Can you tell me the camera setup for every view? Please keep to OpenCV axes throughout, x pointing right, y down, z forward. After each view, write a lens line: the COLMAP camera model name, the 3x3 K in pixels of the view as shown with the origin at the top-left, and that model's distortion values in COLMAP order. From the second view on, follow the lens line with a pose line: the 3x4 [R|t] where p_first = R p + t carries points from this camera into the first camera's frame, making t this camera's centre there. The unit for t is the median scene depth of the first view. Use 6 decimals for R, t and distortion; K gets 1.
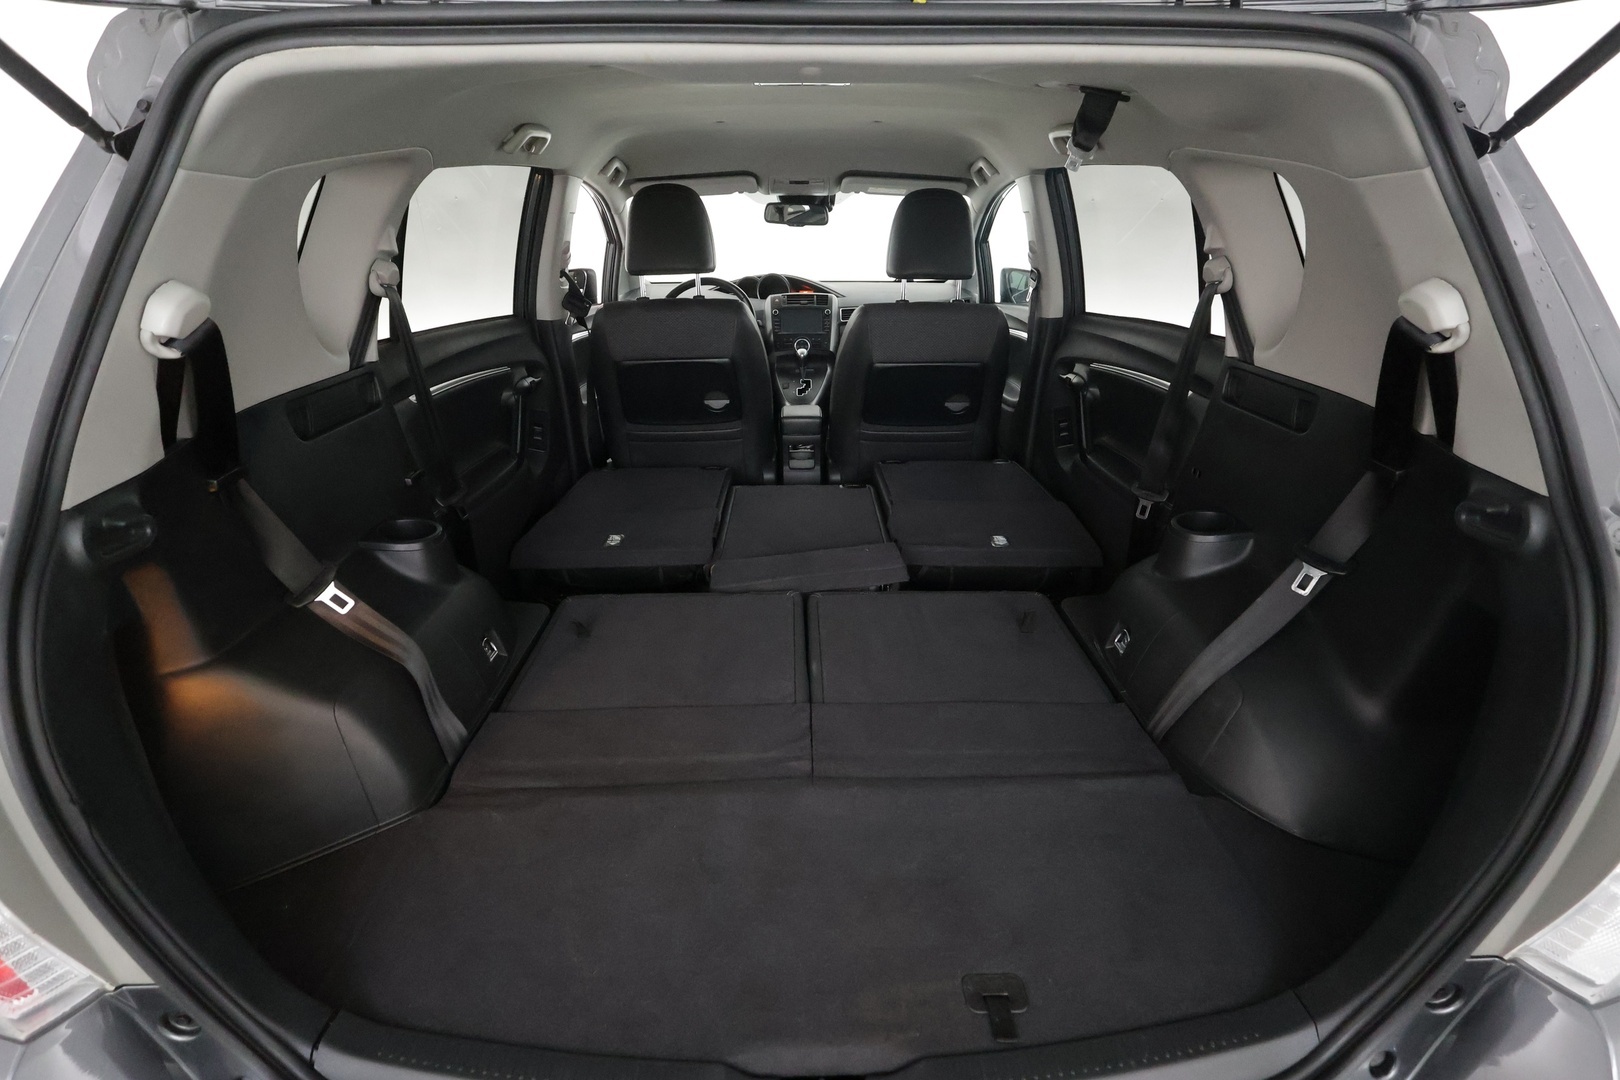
lens RADIAL K [[769.2, 0, 820.6], [0, 769.2, 541.1], [0, 0, 1]] dist [0.002544, 0.001606]
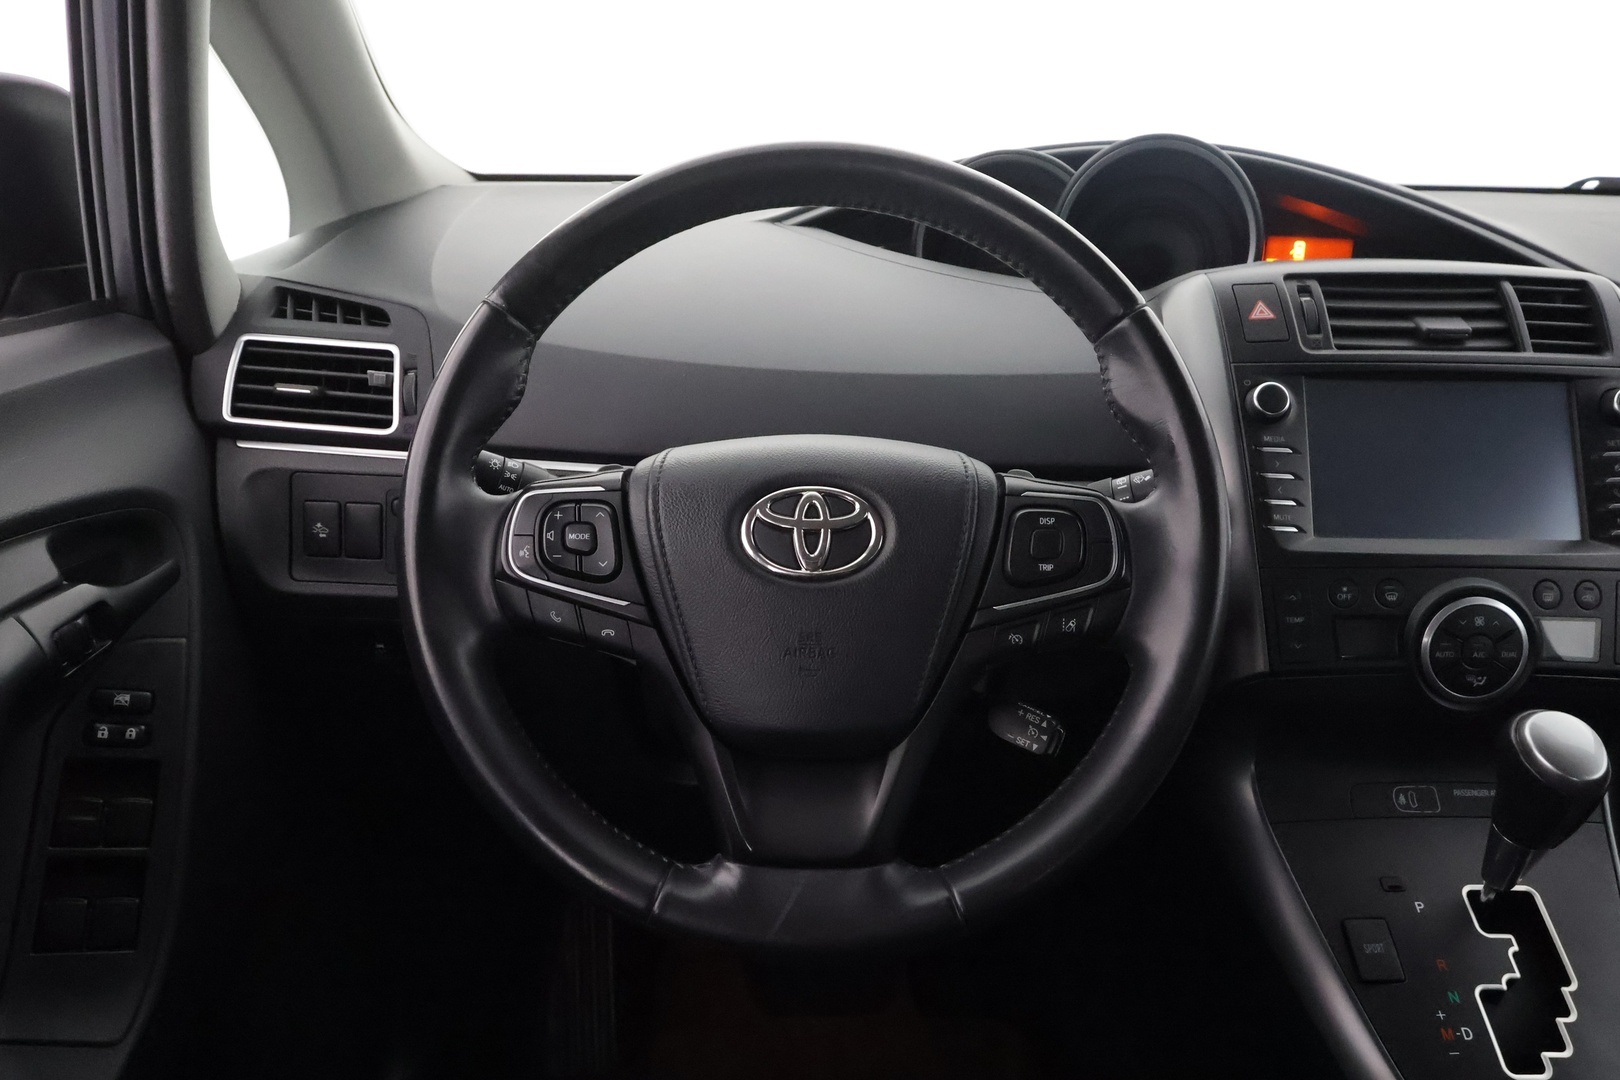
lens RADIAL K [[1210.8, 0, 805.8], [0, 1210.8, 536.1], [0, 0, 1]] dist [0.010221, -0.006147]
pose [[0.999697, 0.014373, -0.019995, -0.139663], [-0.014881, 0.999563, -0.025533, -0.261465], [0.019620, 0.025823, 0.999474, 0.762195]]
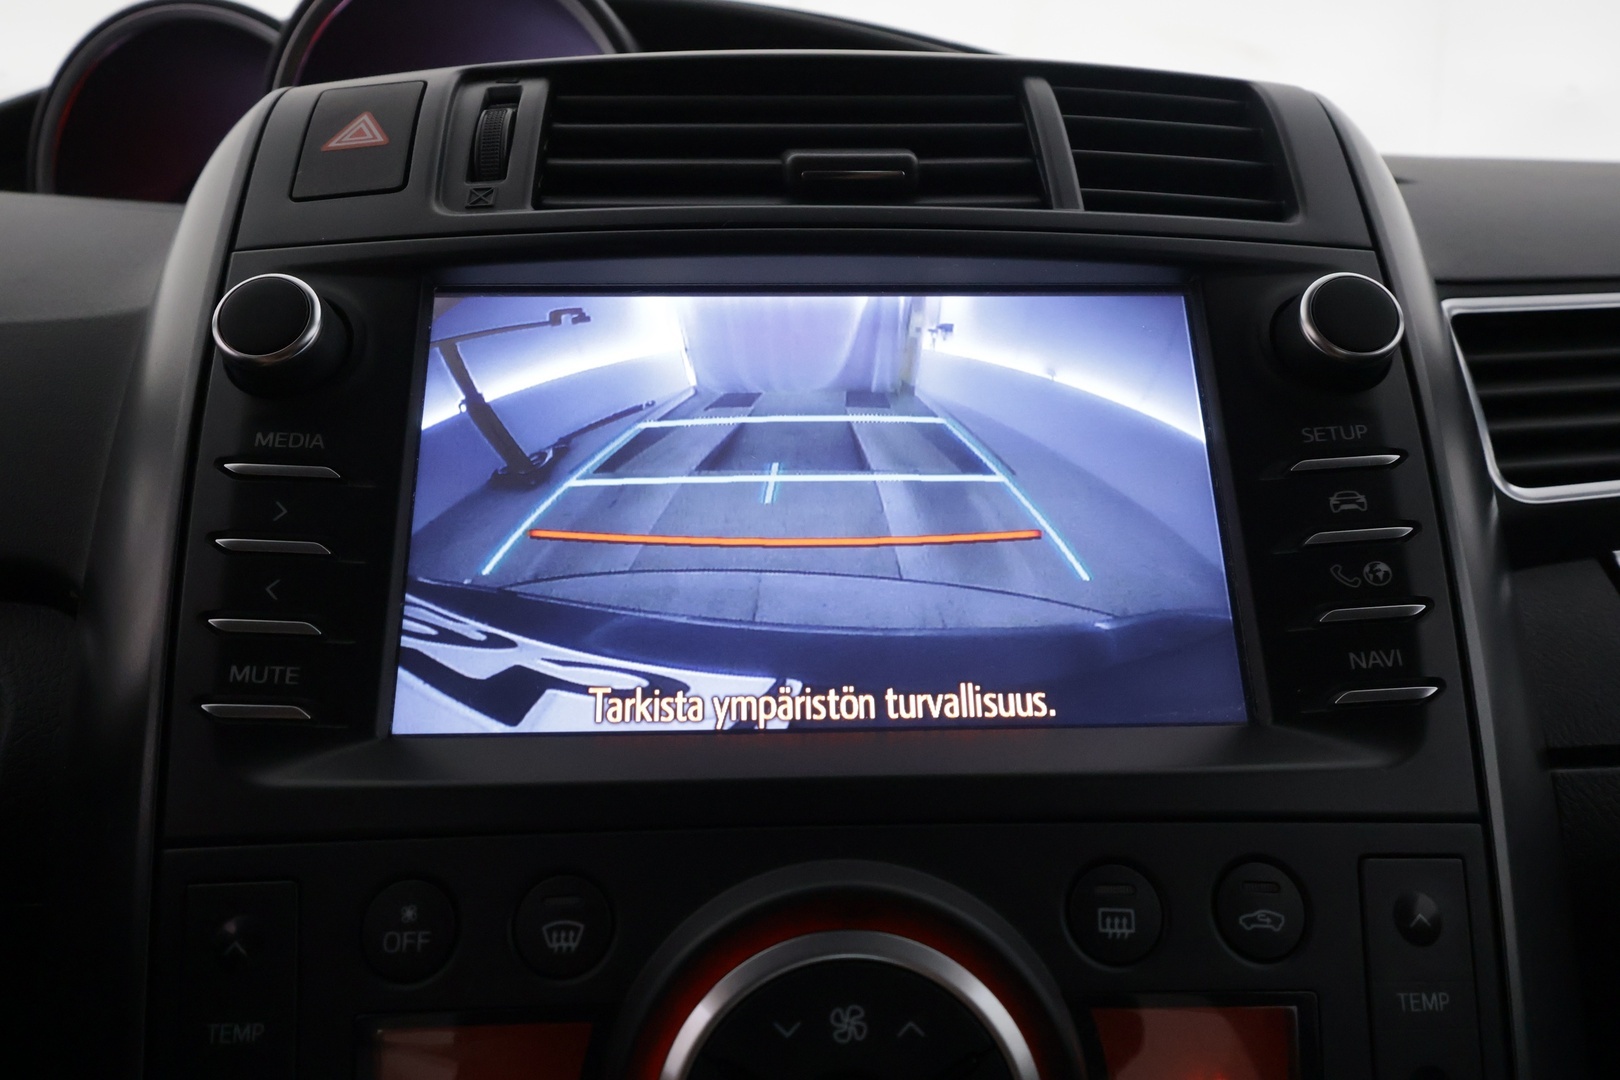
lens RADIAL K [[1281.4, 0, 808.5], [0, 1281.4, 548.6], [0, 0, 1]] dist [0.006366, -0.005036]
pose [[0.999879, -0.012712, 0.008965, -0.025443], [0.014535, 0.968806, -0.247392, -0.260469], [-0.005541, 0.247493, 0.968874, 0.916842]]
